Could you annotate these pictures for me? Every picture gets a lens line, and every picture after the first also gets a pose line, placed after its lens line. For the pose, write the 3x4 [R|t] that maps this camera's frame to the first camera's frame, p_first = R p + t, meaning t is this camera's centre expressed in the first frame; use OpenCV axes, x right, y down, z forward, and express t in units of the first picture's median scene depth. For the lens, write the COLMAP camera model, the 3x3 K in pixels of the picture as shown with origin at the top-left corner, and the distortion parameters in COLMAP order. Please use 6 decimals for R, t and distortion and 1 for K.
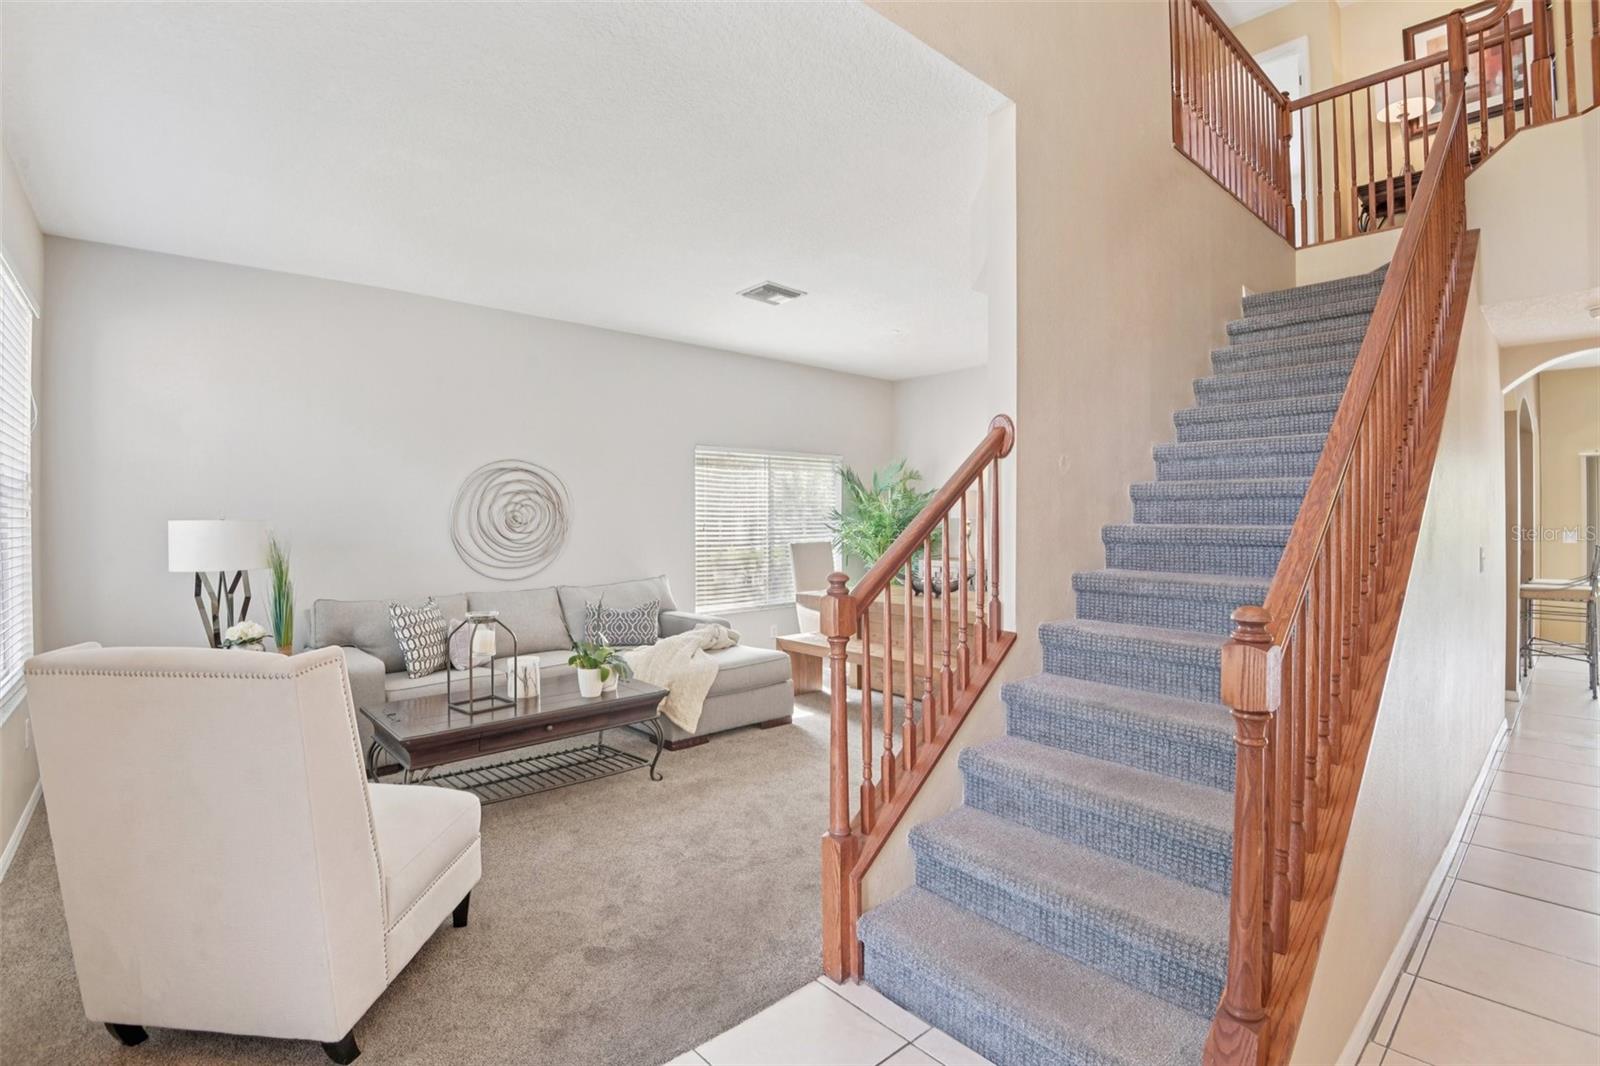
lens RADIAL K [[745.2, 0, 800.0], [0, 745.2, 533.0], [0, 0, 1]] dist [0.001996, -0.025308]
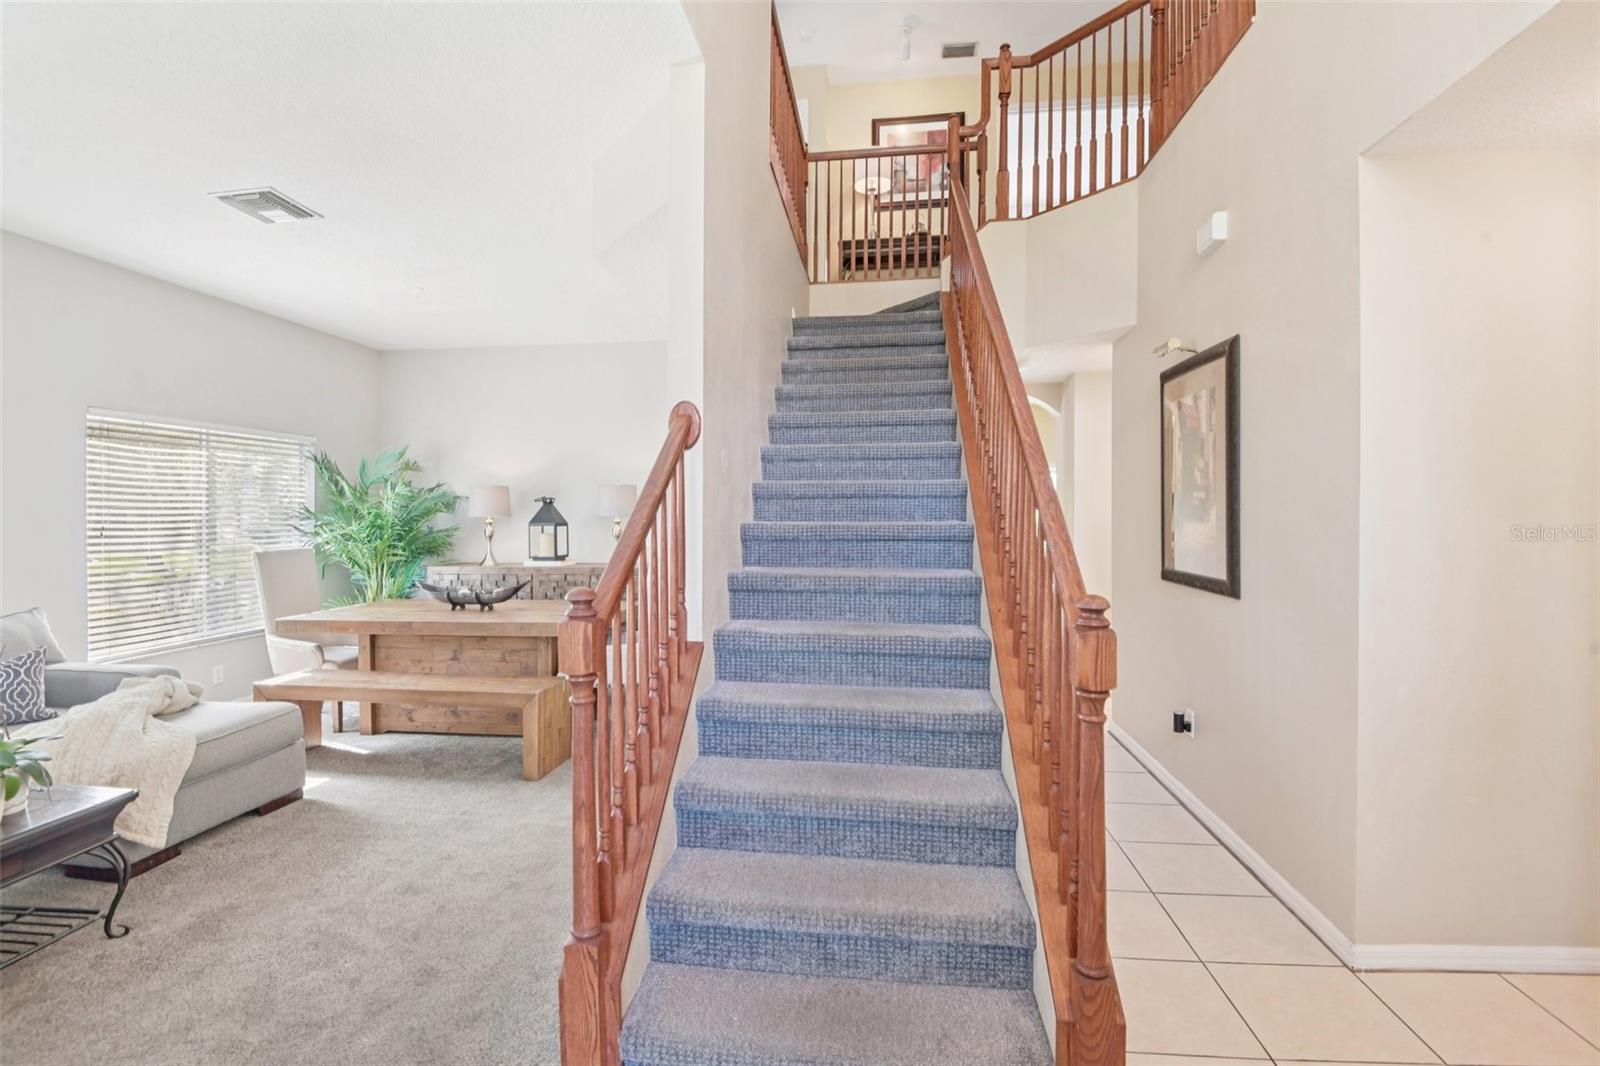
lens RADIAL K [[760.5, 0, 791.8], [0, 760.5, 522.5], [0, 0, 1]] dist [0.007412, -0.025449]
pose [[0.760981, -0.007726, 0.648728, -0.163240], [0.016016, 0.999848, -0.006880, -0.002740], [-0.648576, 0.015626, 0.760989, 0.153158]]
